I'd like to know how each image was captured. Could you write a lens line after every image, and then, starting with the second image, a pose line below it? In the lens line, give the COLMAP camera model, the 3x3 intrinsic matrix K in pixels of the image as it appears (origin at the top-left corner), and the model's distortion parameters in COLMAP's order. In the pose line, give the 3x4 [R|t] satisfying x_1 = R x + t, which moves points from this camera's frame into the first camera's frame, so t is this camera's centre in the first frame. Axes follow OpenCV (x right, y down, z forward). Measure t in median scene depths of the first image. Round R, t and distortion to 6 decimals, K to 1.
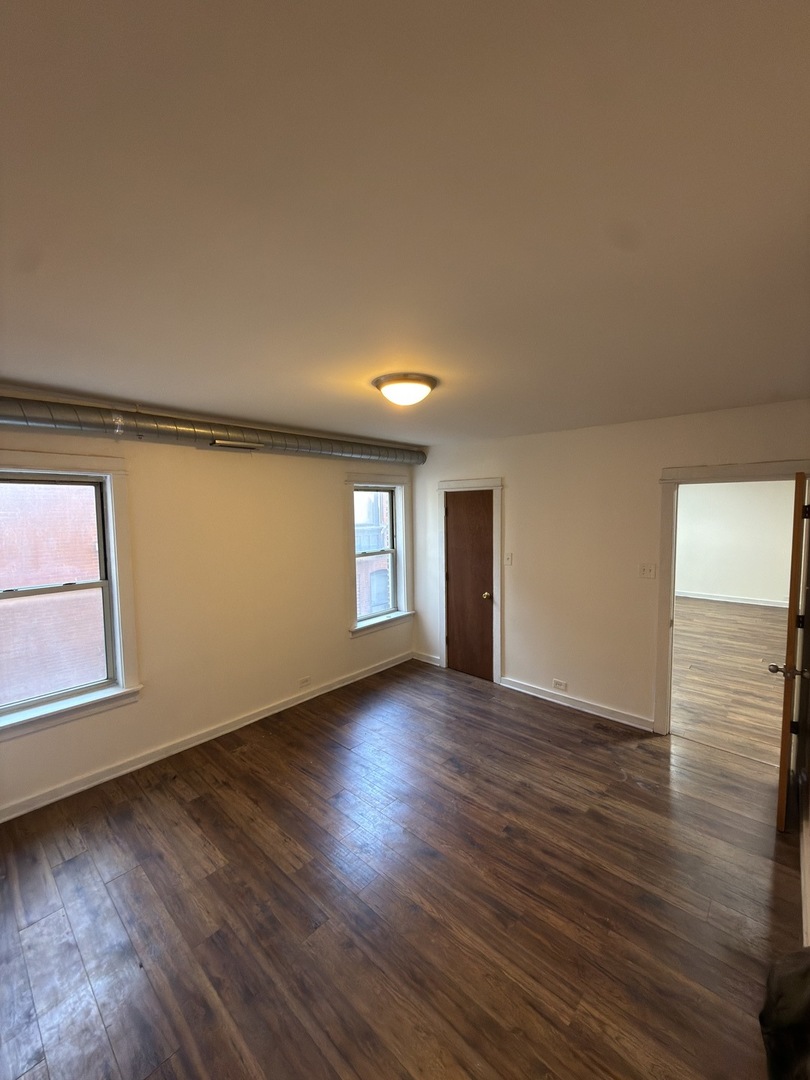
lens RADIAL K [[427.7, 0, 403.9], [0, 427.7, 532.9], [0, 0, 1]] dist [0.000326, 0.000639]
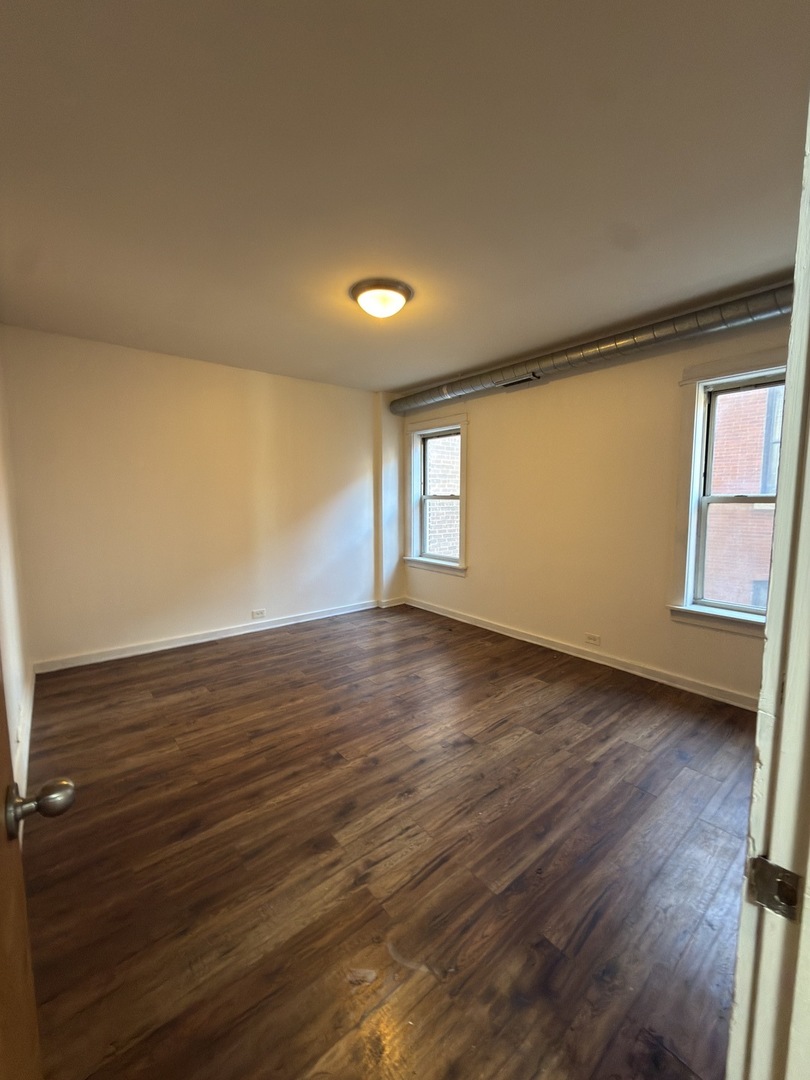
lens RADIAL K [[427.7, 0, 405.6], [0, 427.7, 543.4], [0, 0, 1]] dist [0.000326, 0.000639]
pose [[-0.143984, 0.118804, -0.982423, 0.978955], [-0.057293, 0.990101, 0.128129, 0.111879], [0.987920, 0.074734, -0.135752, 1.137068]]
